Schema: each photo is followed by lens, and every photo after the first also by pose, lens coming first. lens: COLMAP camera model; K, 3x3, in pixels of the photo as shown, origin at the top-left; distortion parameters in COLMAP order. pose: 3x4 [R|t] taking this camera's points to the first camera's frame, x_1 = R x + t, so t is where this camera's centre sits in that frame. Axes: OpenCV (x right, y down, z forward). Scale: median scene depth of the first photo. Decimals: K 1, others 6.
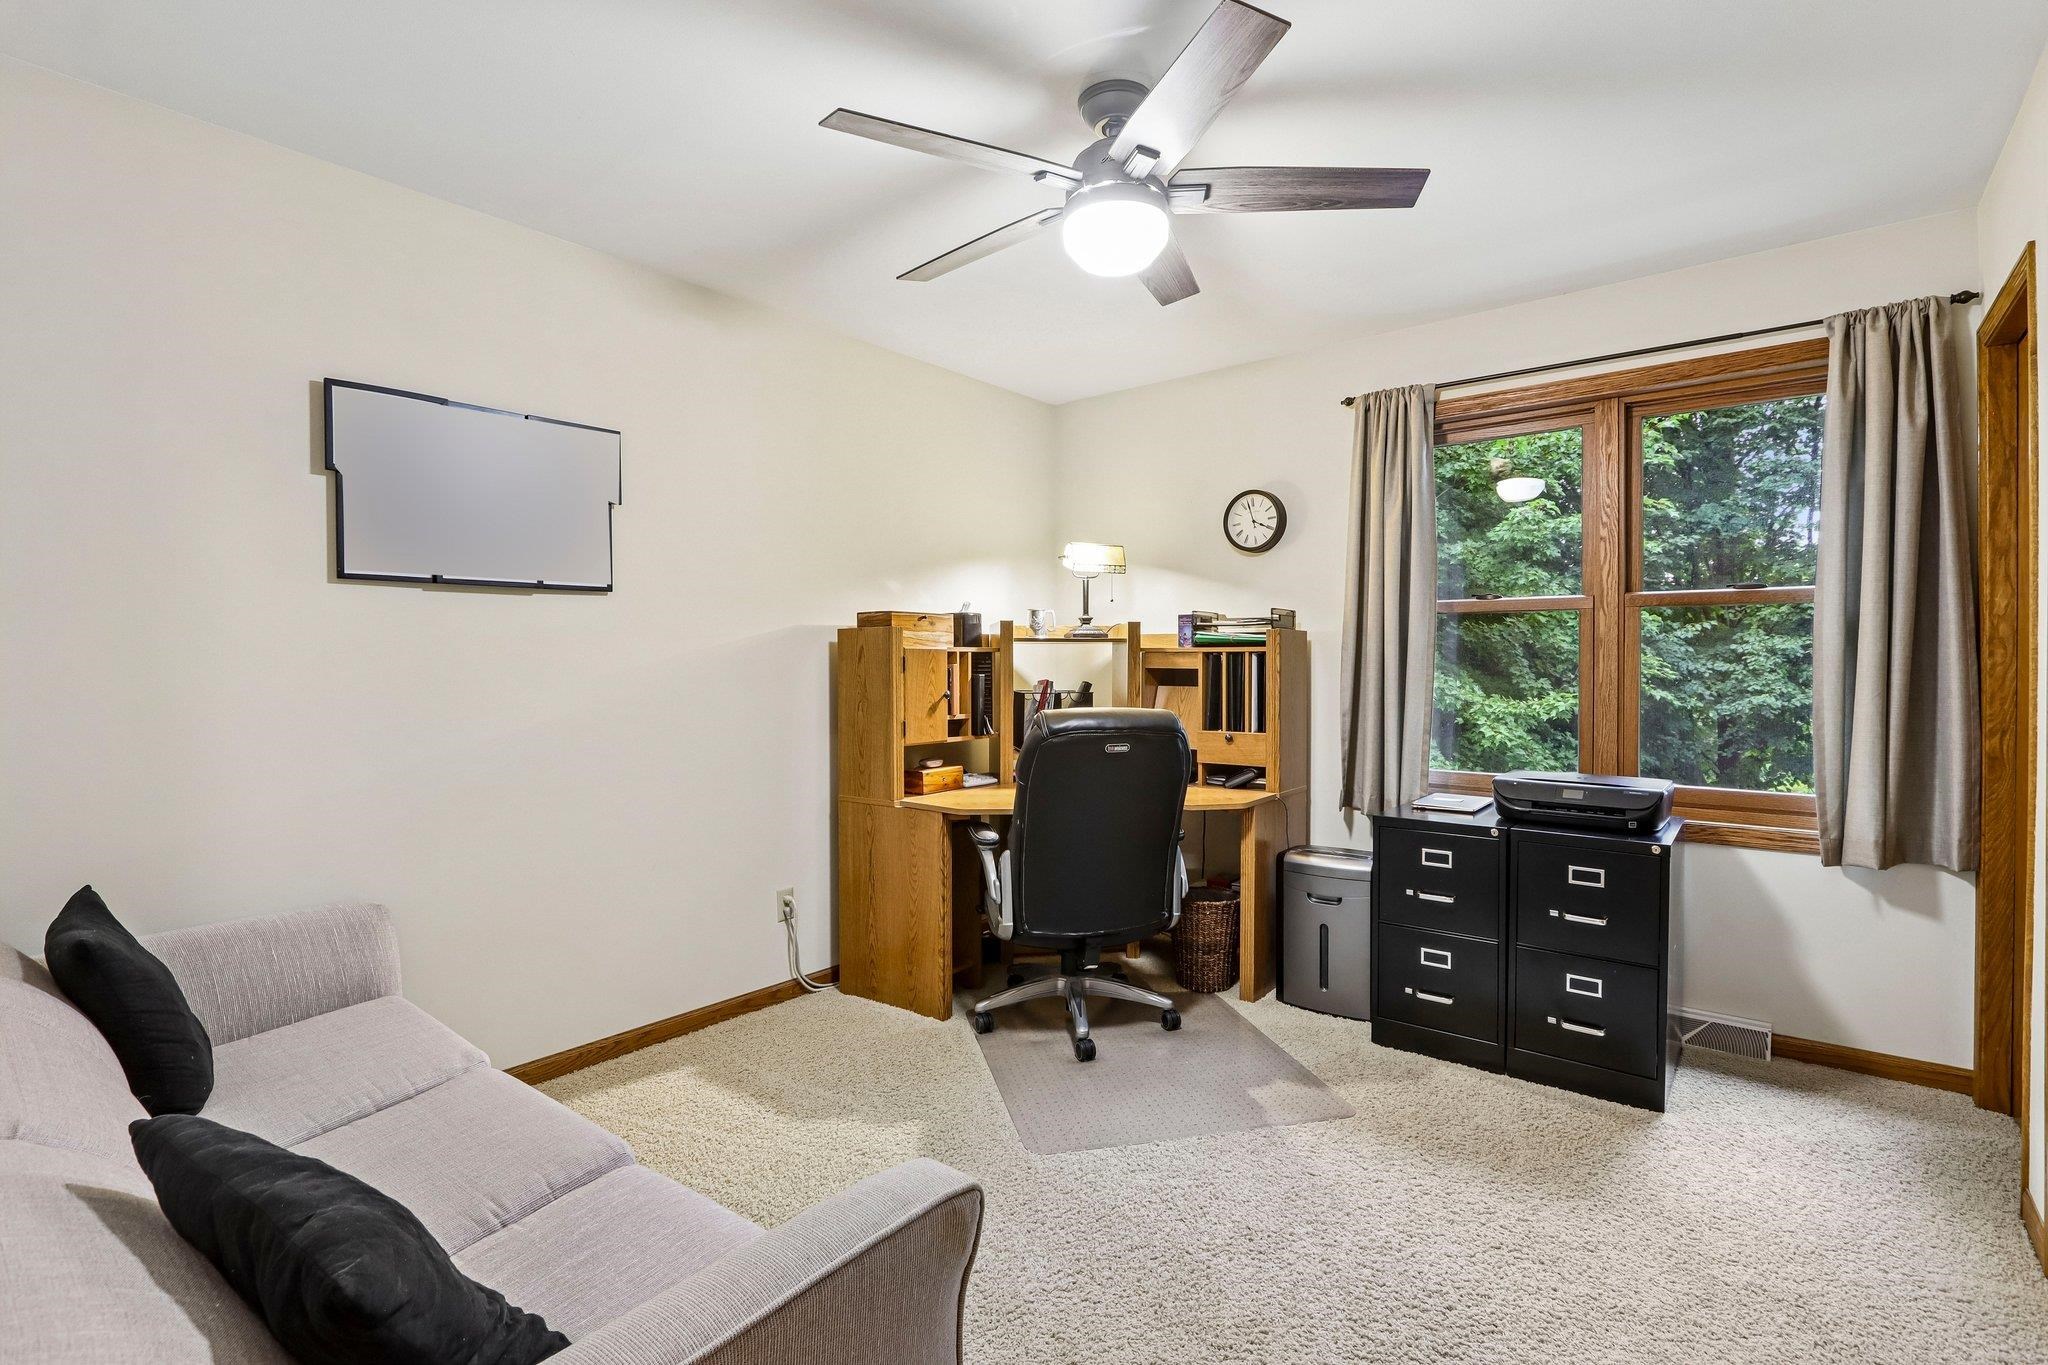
lens RADIAL K [[952.3, 0, 1023.2], [0, 952.3, 667.8], [0, 0, 1]] dist [-0.028390, 0.008797]
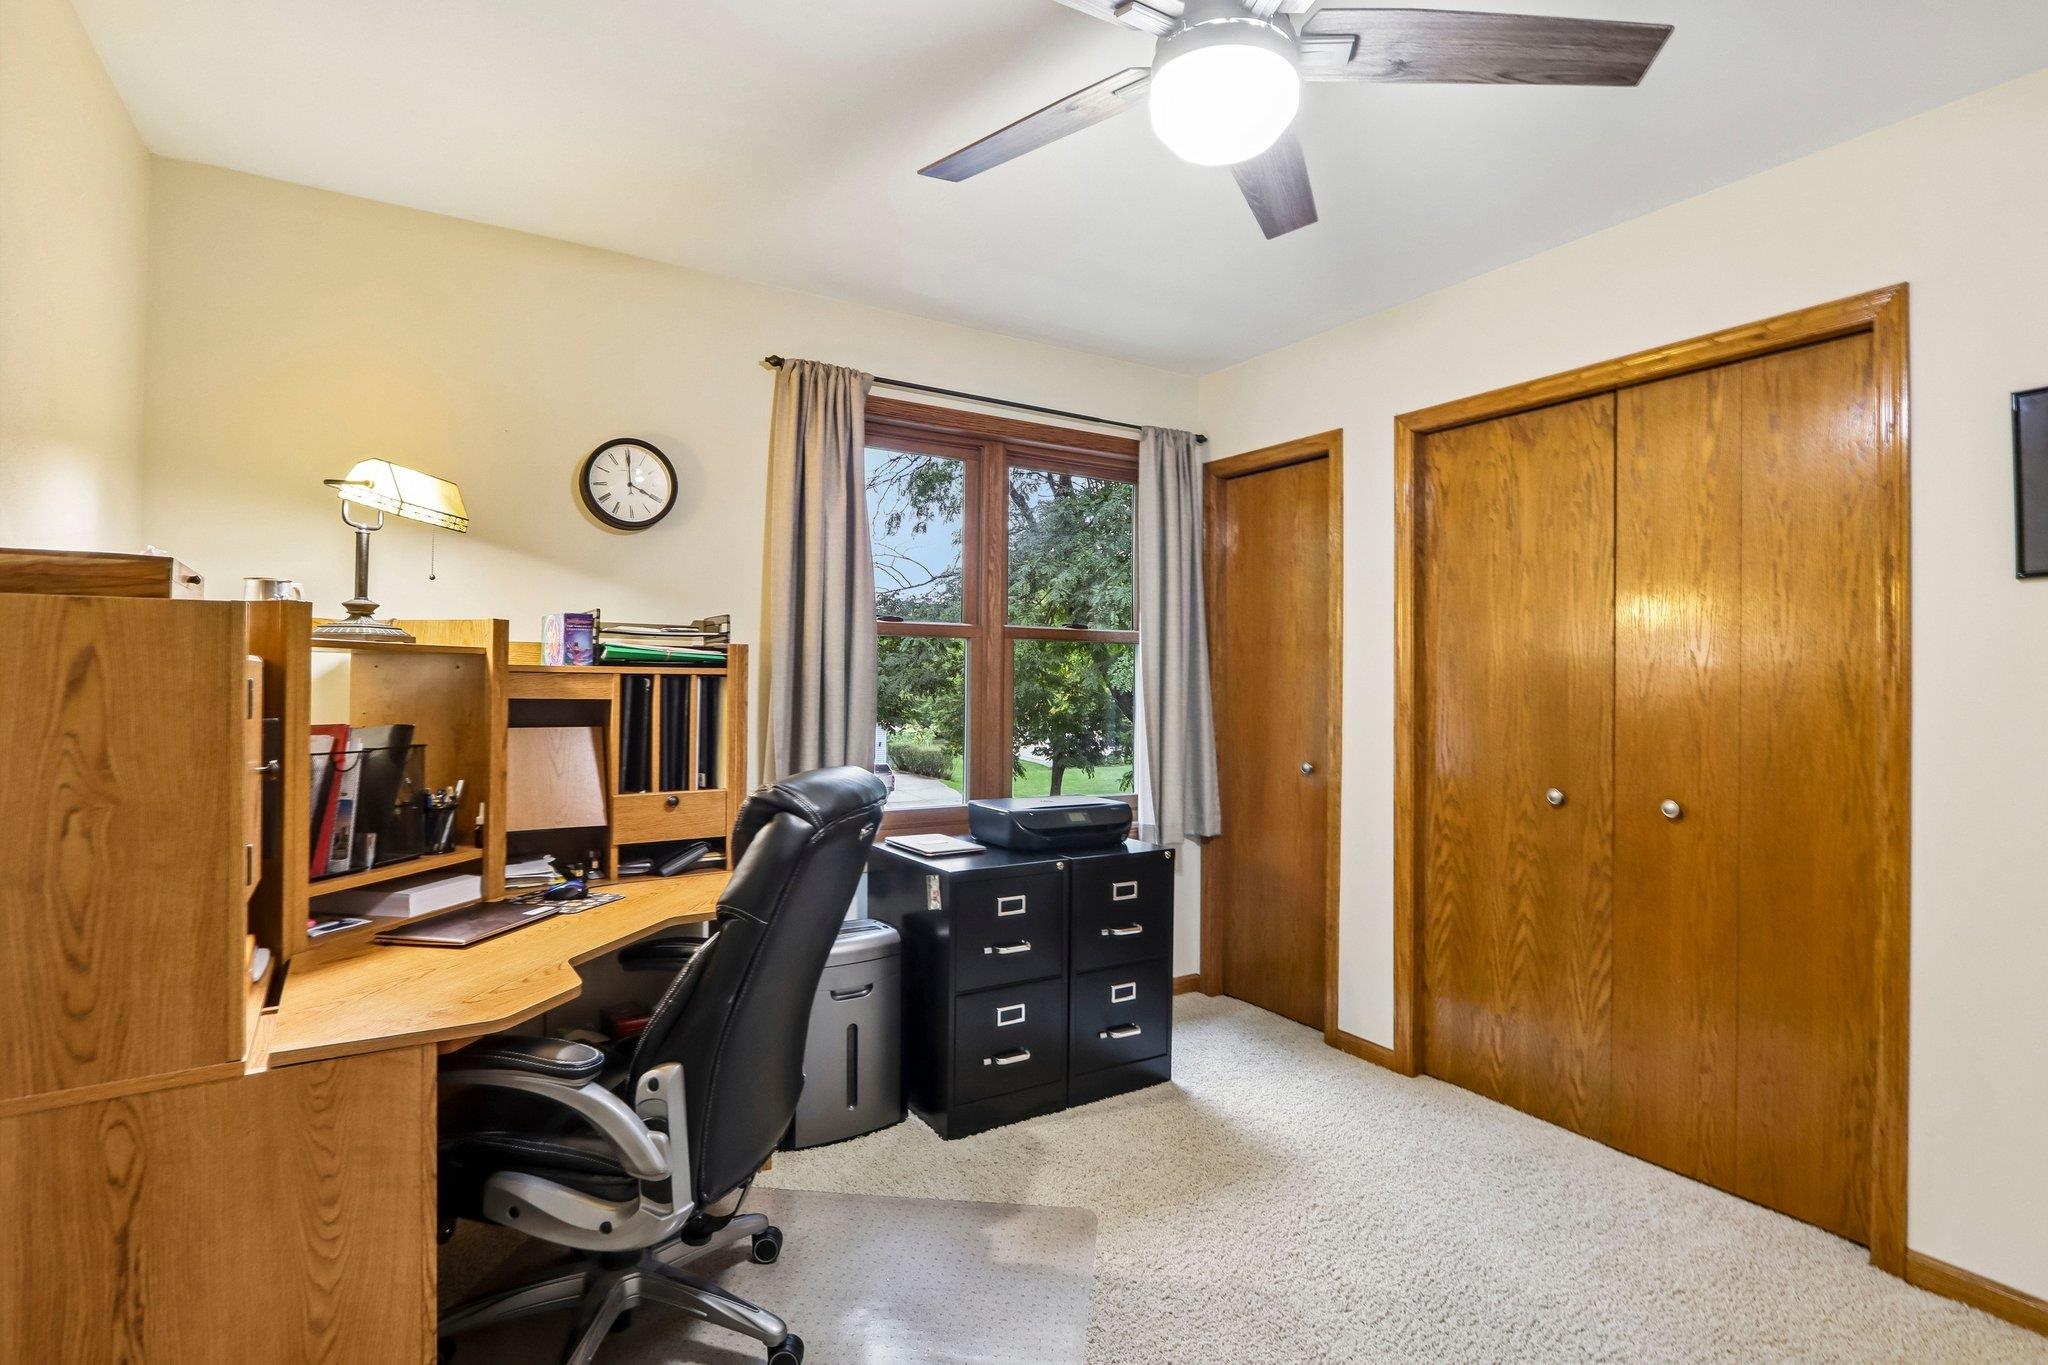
lens RADIAL K [[991.4, 0, 1025.4], [0, 991.4, 677.4], [0, 0, 1]] dist [-0.037636, 0.011224]
pose [[0.320744, 0.010364, 0.947109, -0.365451], [-0.002373, 0.999946, -0.010138, -0.007845], [-0.947163, 0.001004, 0.320751, 0.530505]]
